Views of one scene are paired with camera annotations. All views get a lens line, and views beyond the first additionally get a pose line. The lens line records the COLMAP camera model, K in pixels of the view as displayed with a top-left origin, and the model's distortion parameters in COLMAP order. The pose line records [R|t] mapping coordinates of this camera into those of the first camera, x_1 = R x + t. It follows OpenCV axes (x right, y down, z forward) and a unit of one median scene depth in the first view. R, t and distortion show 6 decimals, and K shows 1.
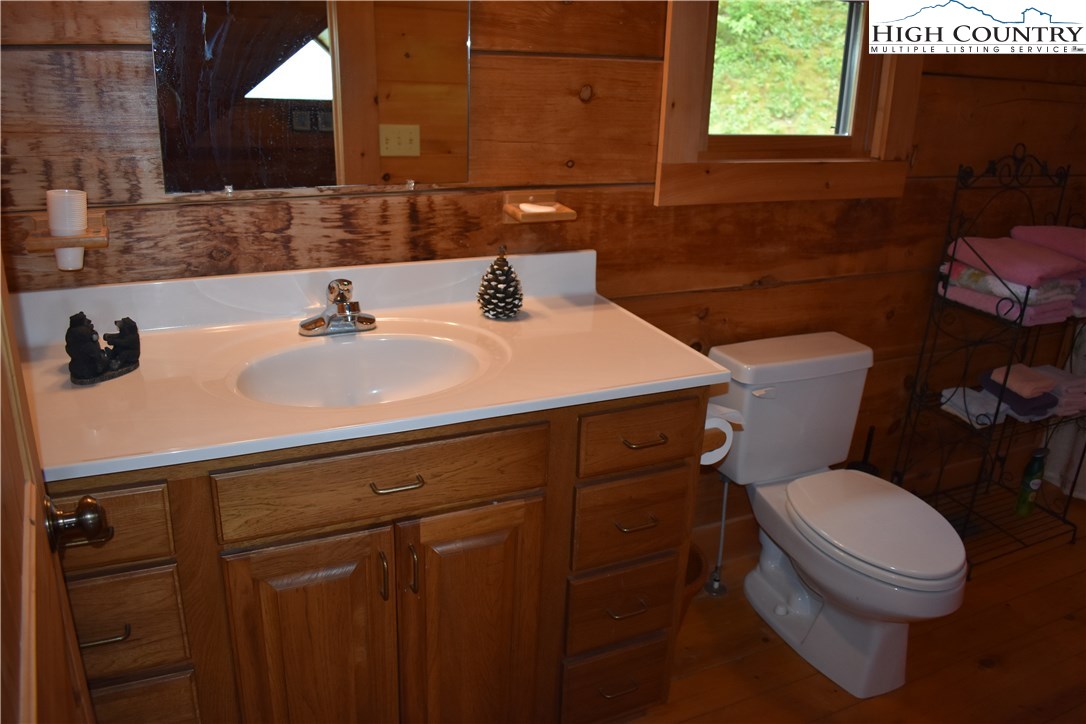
lens RADIAL K [[882.1, 0, 543.0], [0, 882.1, 362.0], [0, 0, 1]] dist [-0.091303, 0.010903]
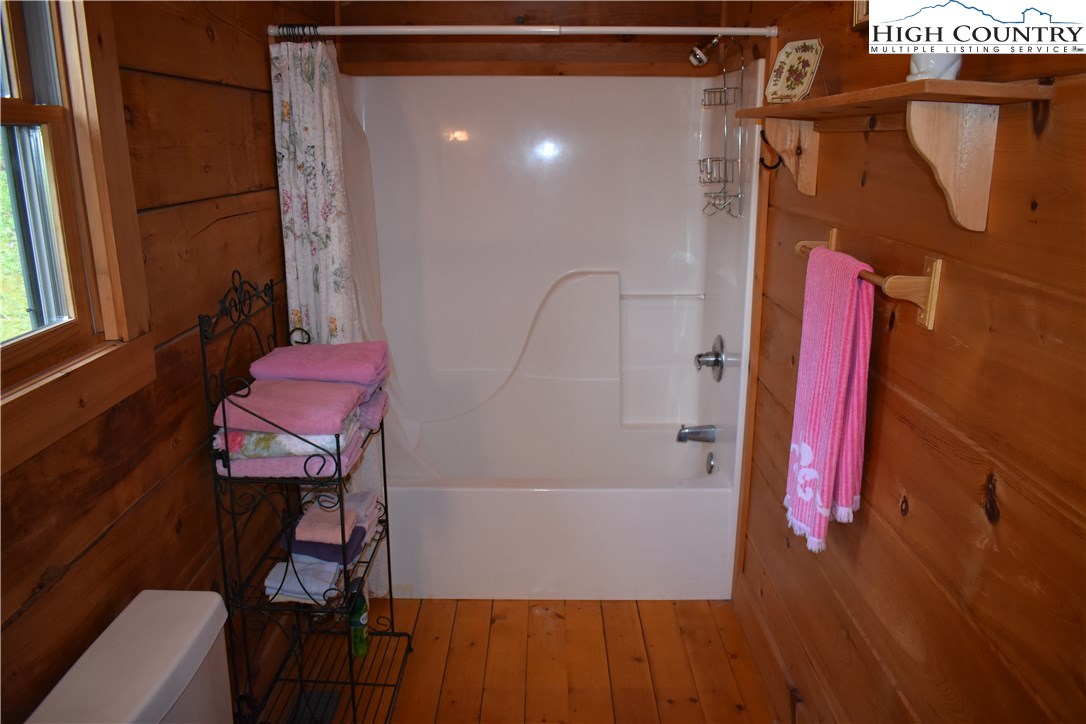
lens RADIAL K [[856.8, 0, 544.3], [0, 856.8, 357.1], [0, 0, 1]] dist [-0.094474, 0.016208]
pose [[0.429323, -0.267570, 0.862606, -0.050706], [0.336080, 0.933846, 0.122399, -0.185310], [-0.838291, 0.237355, 0.490846, 0.376448]]
